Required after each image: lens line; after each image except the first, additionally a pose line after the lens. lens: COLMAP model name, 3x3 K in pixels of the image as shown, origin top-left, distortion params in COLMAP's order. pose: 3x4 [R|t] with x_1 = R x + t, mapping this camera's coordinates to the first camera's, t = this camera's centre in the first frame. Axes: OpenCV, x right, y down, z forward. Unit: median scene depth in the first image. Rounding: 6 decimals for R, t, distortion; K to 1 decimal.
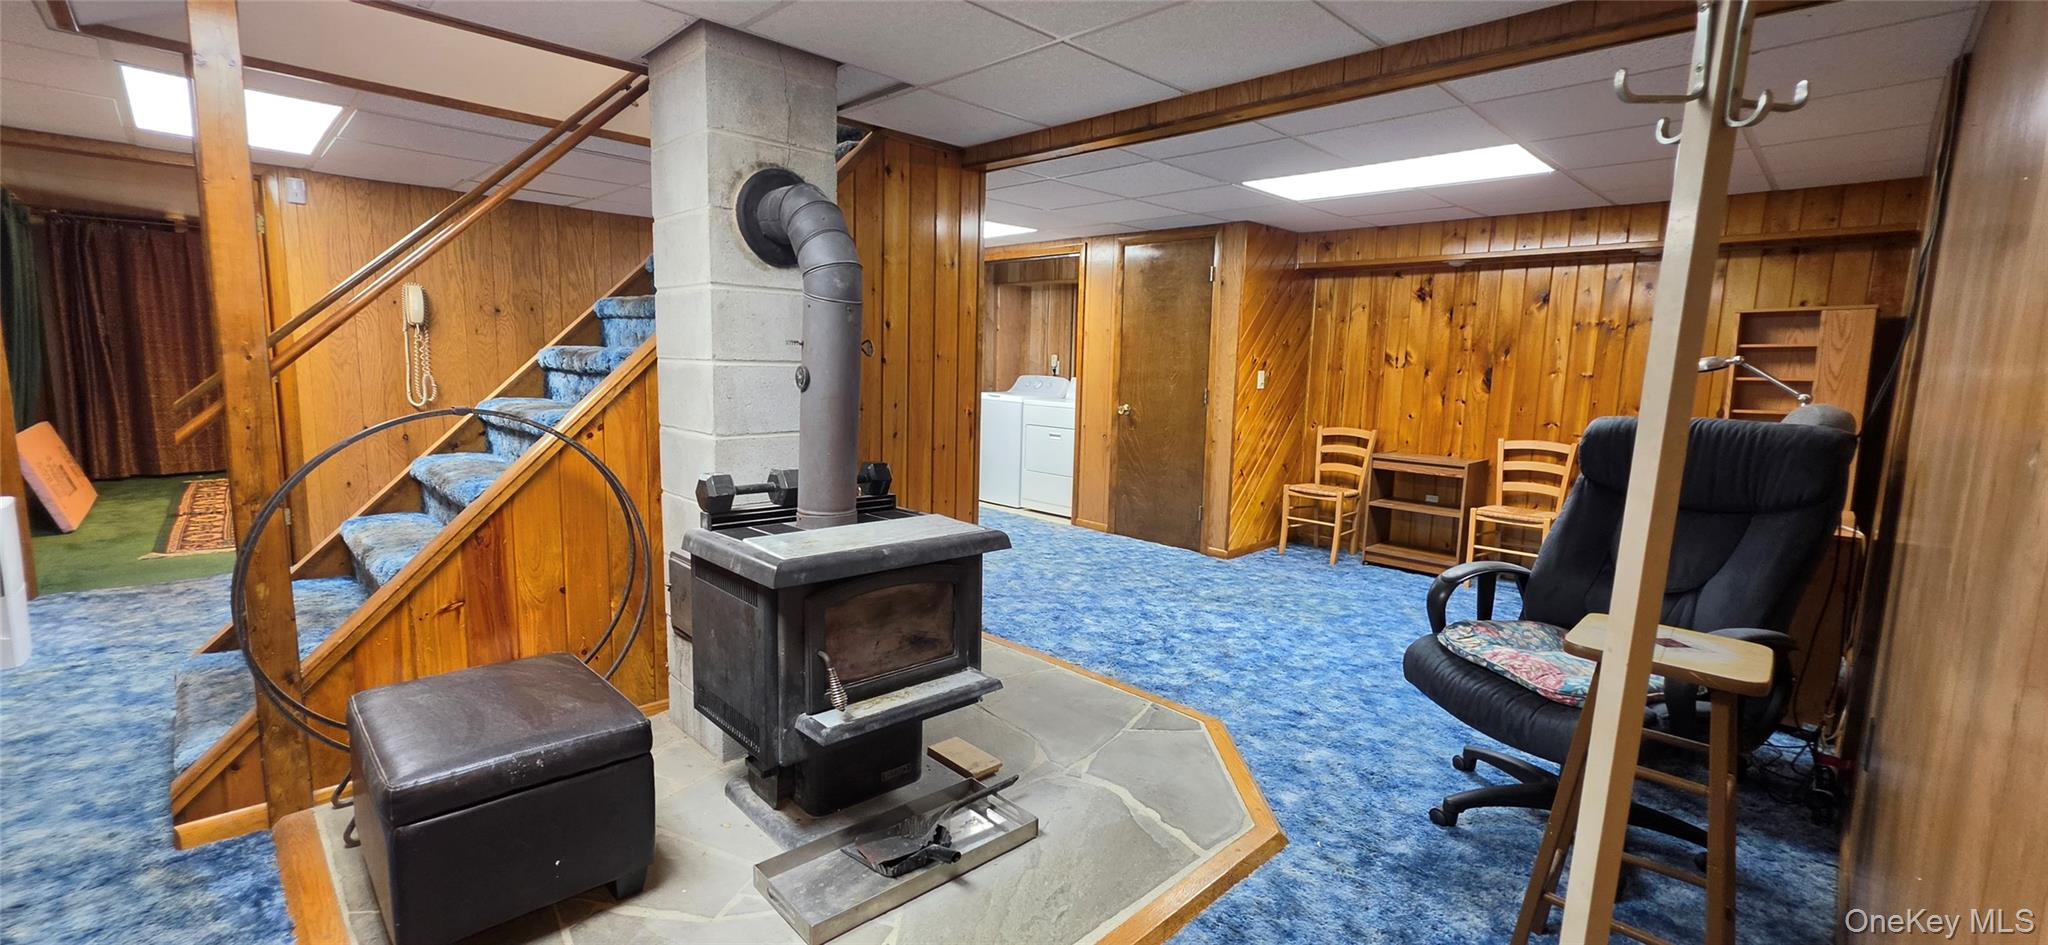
lens RADIAL K [[821.0, 0, 1024.7], [0, 821.0, 471.0], [0, 0, 1]] dist [-0.005035, 0.001652]
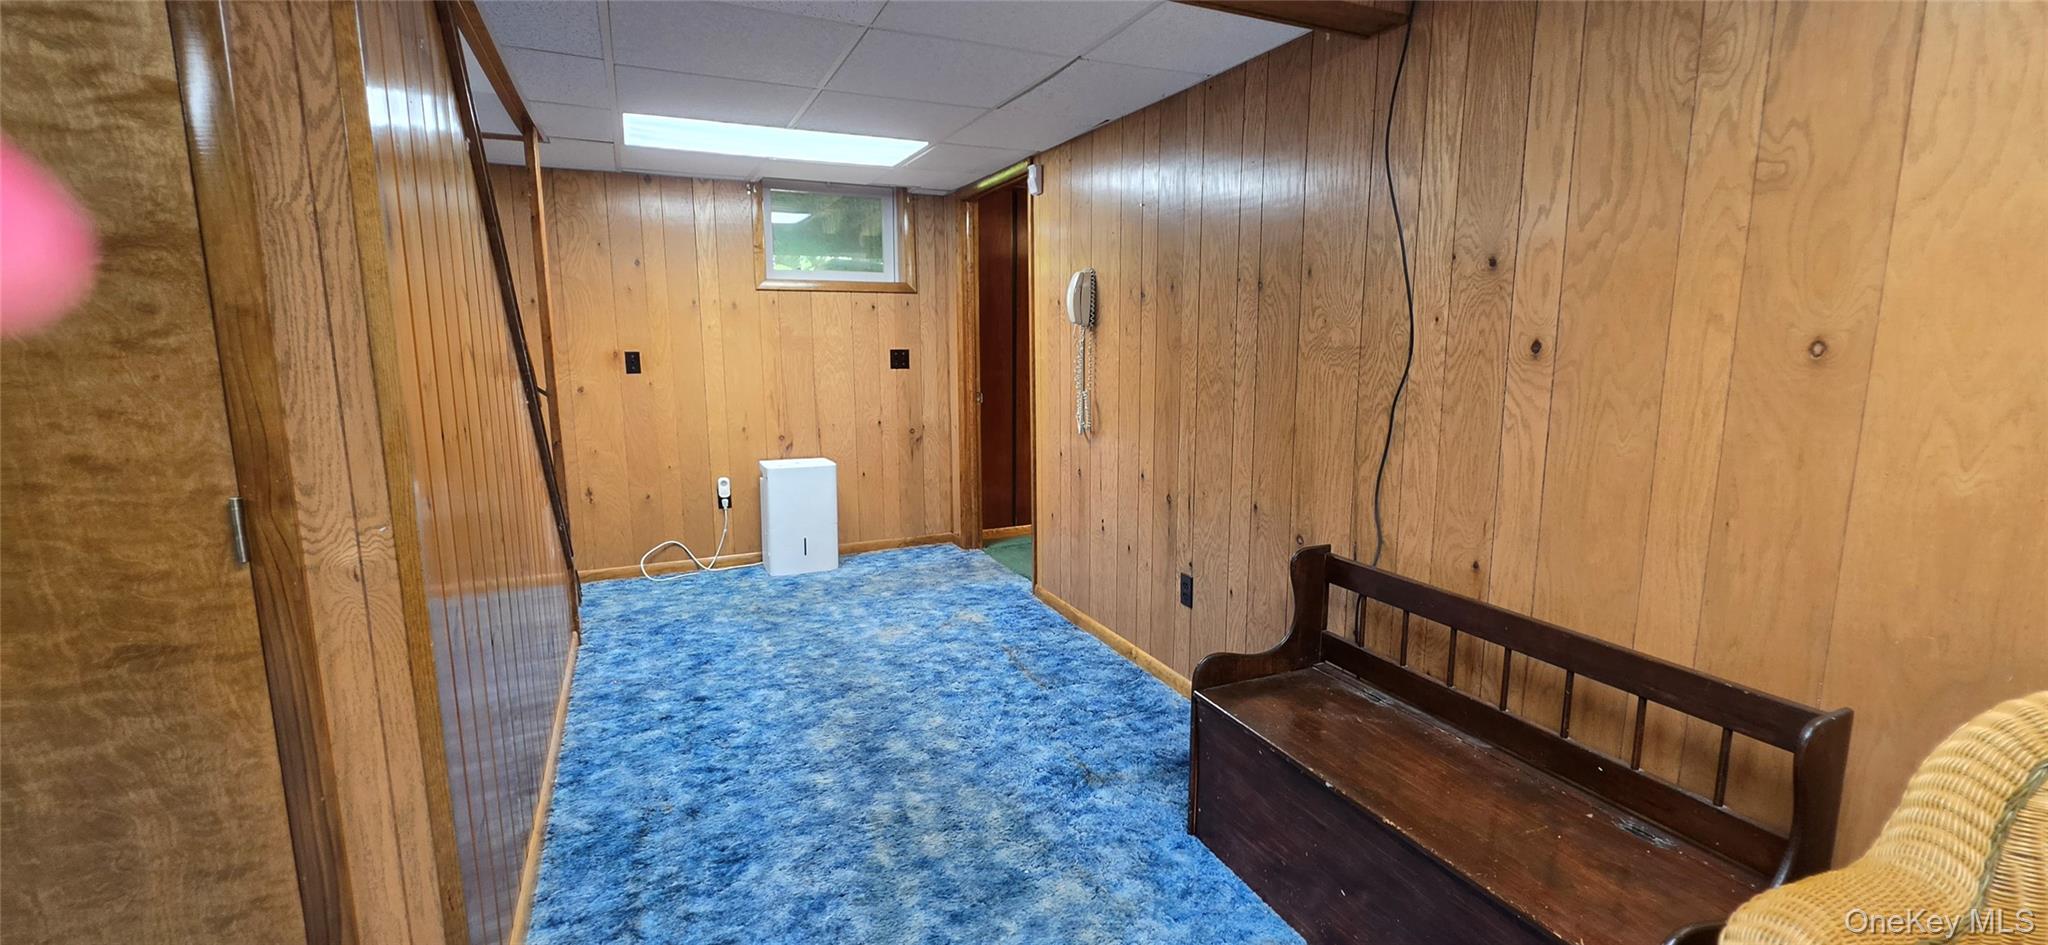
lens RADIAL K [[821.0, 0, 1041.0], [0, 821.0, 475.9], [0, 0, 1]] dist [-0.005035, 0.001652]
pose [[-0.325796, 0.127824, -0.936759, -0.022120], [-0.137787, 0.973820, 0.180803, -0.190256], [0.935346, 0.187978, -0.299654, 1.319861]]
